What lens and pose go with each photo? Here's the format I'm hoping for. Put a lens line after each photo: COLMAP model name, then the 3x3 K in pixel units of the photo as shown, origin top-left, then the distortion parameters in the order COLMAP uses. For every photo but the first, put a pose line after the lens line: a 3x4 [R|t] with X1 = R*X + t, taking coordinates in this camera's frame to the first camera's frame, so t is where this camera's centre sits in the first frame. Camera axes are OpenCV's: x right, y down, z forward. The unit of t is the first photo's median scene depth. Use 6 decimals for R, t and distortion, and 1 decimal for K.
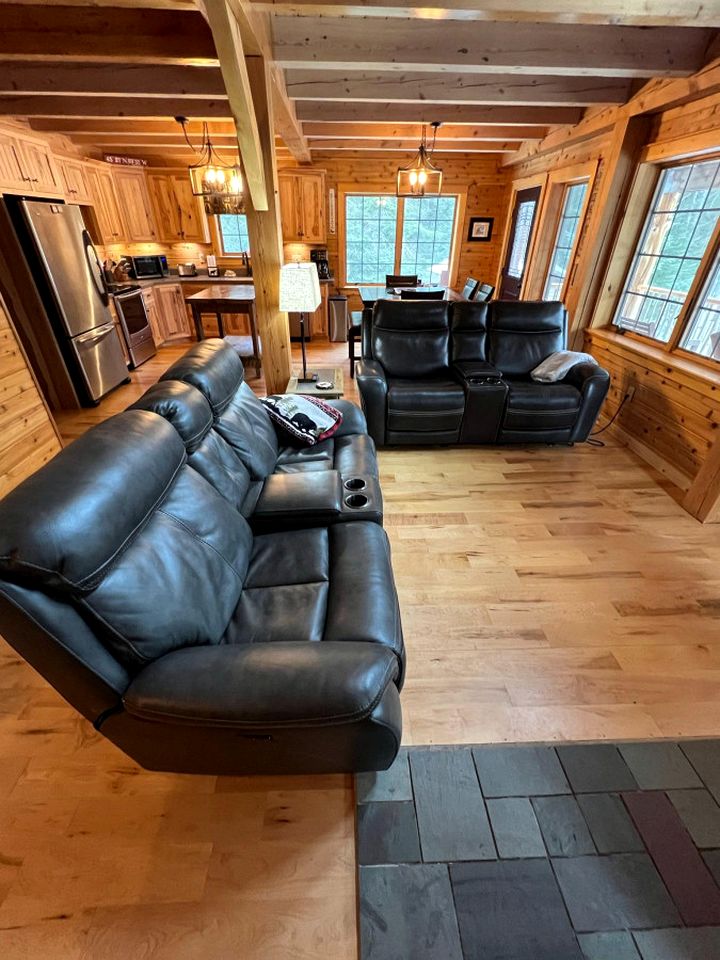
lens RADIAL K [[402.5, 0, 355.3], [0, 402.5, 483.4], [0, 0, 1]] dist [-0.000994, 0.000448]
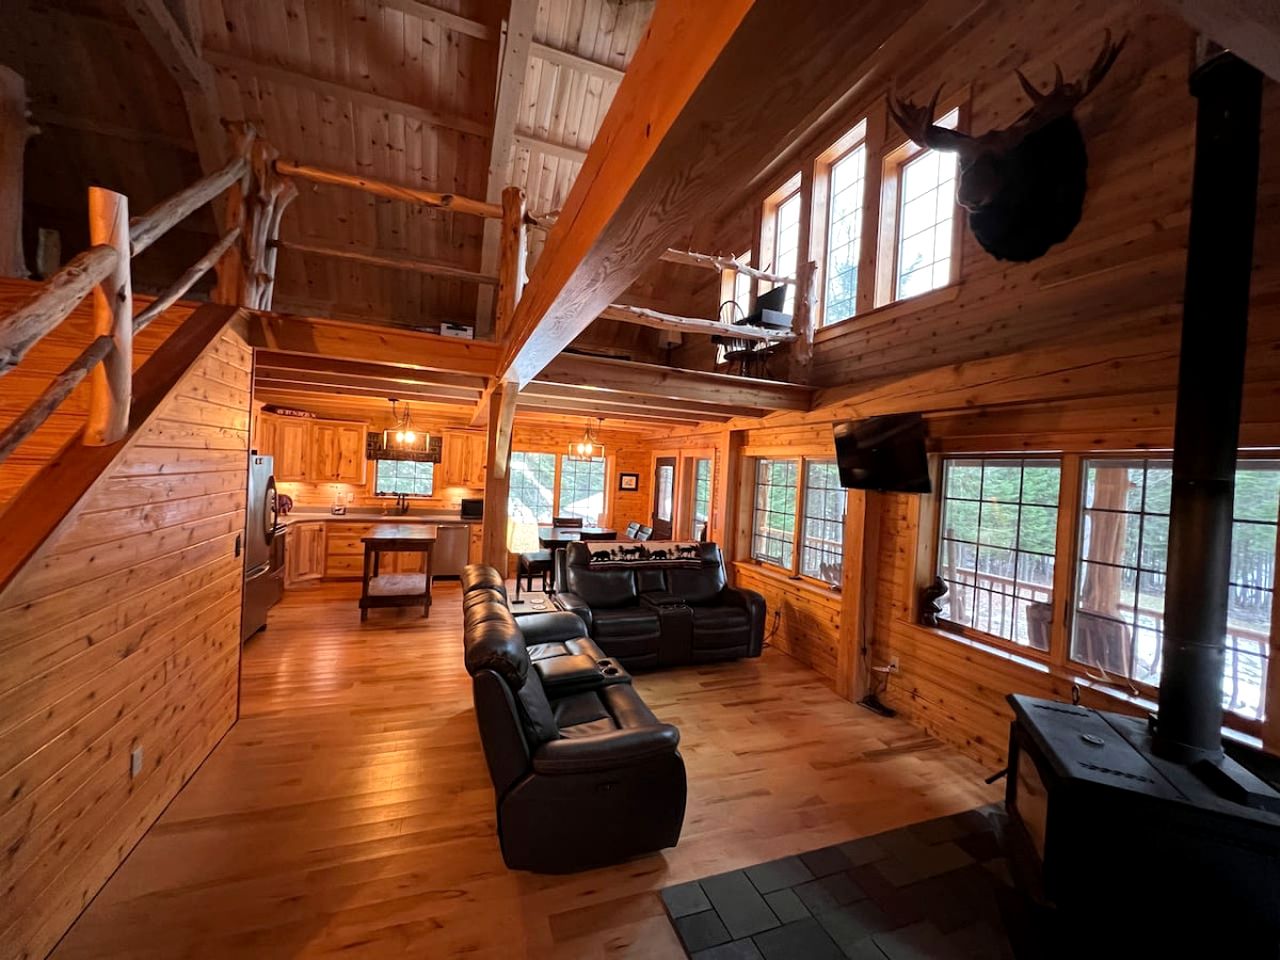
lens RADIAL K [[512.1, 0, 636.6], [0, 512.1, 479.0], [0, 0, 1]] dist [-0.002025, 0.000551]
pose [[0.946334, 0.038301, 0.320912, -0.152875], [0.130957, 0.862342, -0.489098, 0.086664], [-0.295469, 0.504875, 0.811048, -0.216020]]
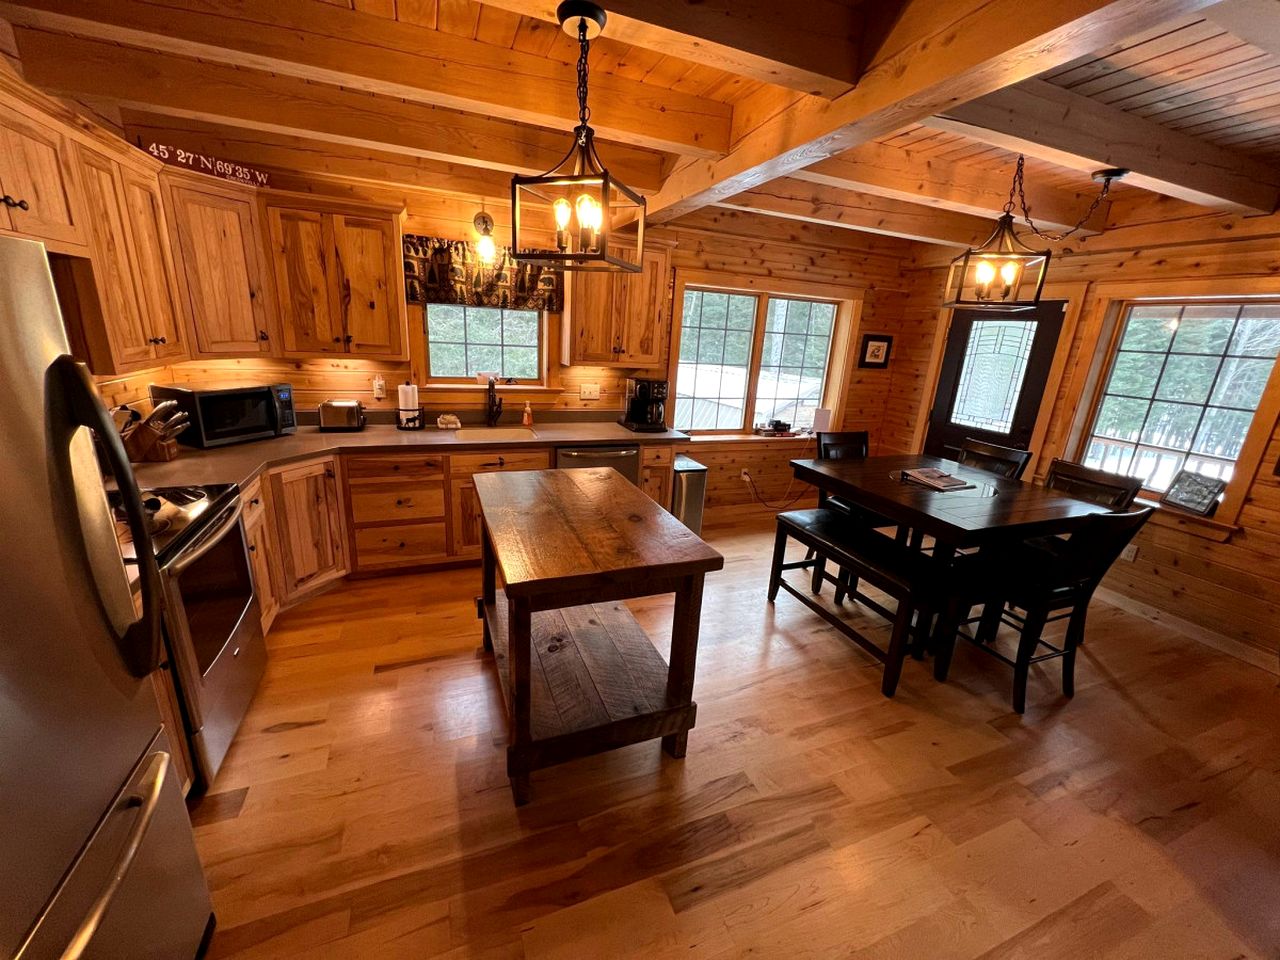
lens RADIAL K [[512.1, 0, 638.0], [0, 512.1, 478.1], [0, 0, 1]] dist [-0.002025, 0.000551]
pose [[0.938877, -0.050857, 0.340475, -0.355705], [0.139352, 0.960520, -0.240796, -0.338095], [-0.314787, 0.273523, 0.908897, 0.500153]]
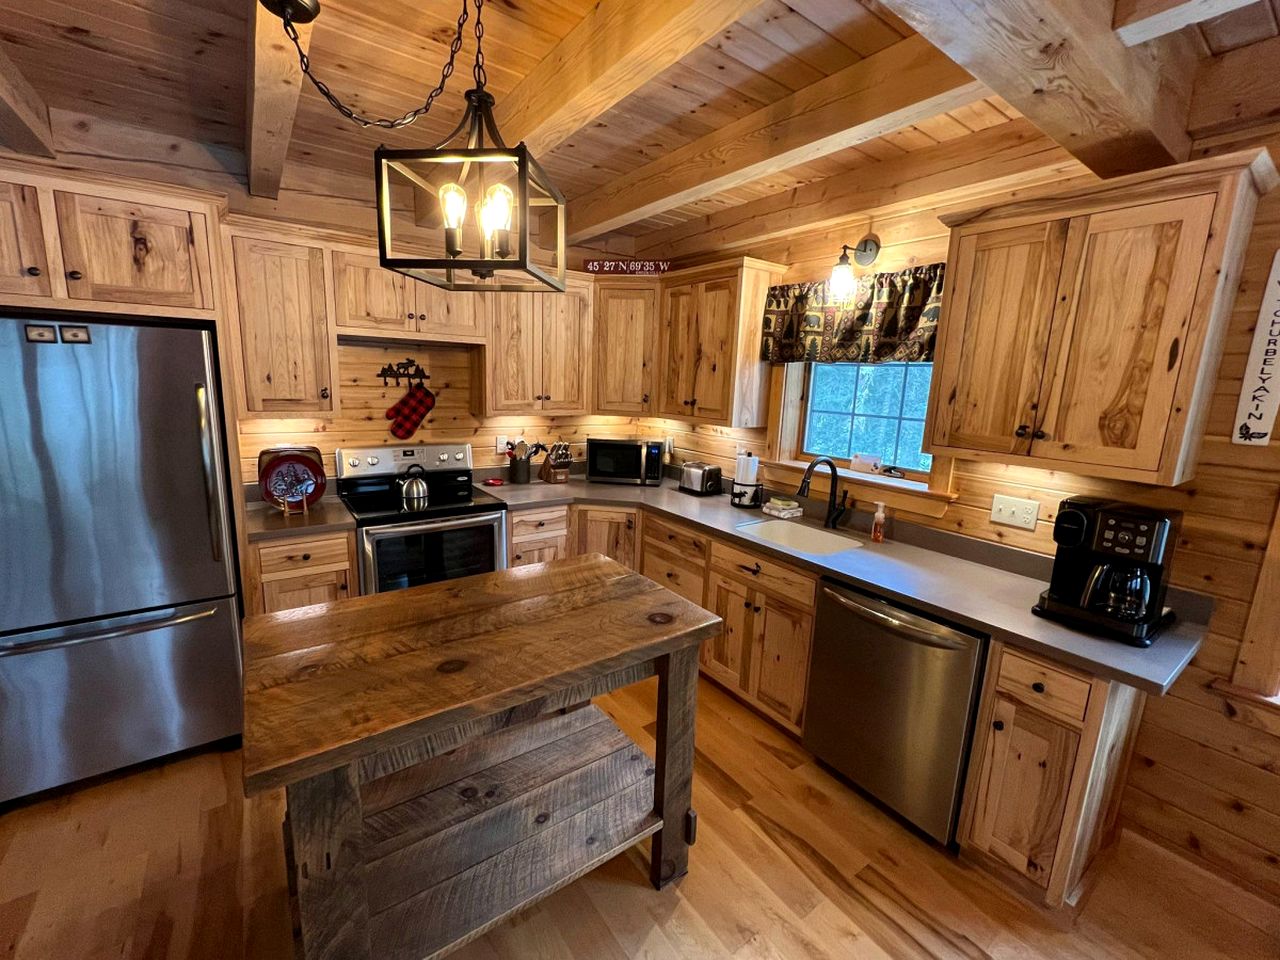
lens RADIAL K [[536.6, 0, 640.1], [0, 536.6, 477.2], [0, 0, 1]] dist [-0.000994, 0.000448]
pose [[0.557852, 0.165227, -0.813327, -0.007540], [-0.470769, 0.870069, -0.146141, -0.477131], [0.683504, 0.464414, 0.563153, 0.732511]]
